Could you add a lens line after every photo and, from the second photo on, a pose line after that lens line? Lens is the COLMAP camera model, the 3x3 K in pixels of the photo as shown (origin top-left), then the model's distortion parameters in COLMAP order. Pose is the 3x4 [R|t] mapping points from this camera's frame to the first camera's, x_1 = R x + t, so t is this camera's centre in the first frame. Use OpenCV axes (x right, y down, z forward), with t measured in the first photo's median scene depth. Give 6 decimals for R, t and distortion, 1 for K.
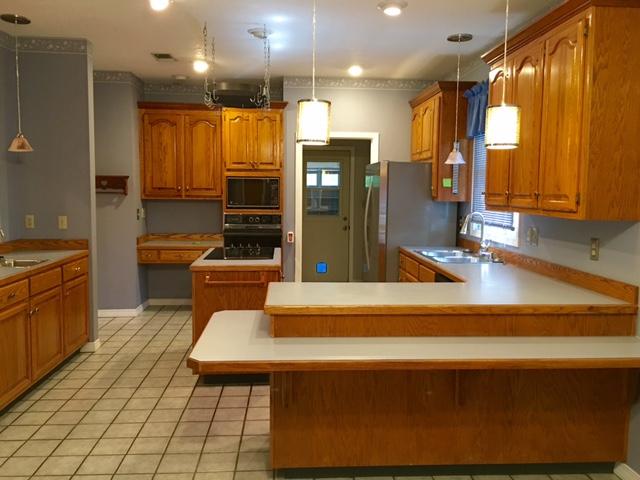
lens RADIAL K [[543.2, 0, 317.7], [0, 543.2, 238.8], [0, 0, 1]] dist [0.075599, -0.081620]
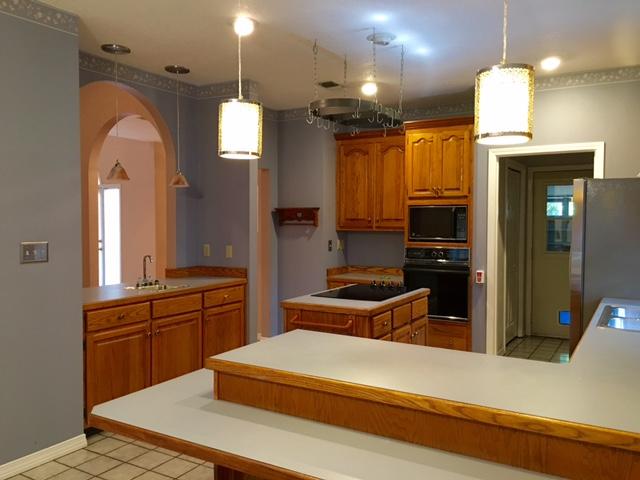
lens RADIAL K [[543.2, 0, 319.4], [0, 543.2, 240.3], [0, 0, 1]] dist [0.075599, -0.081620]
pose [[0.825212, 0.014024, -0.564648, 0.219826], [-0.046237, 0.998014, -0.042785, -0.011614], [0.562927, 0.061414, 0.824222, 0.177758]]
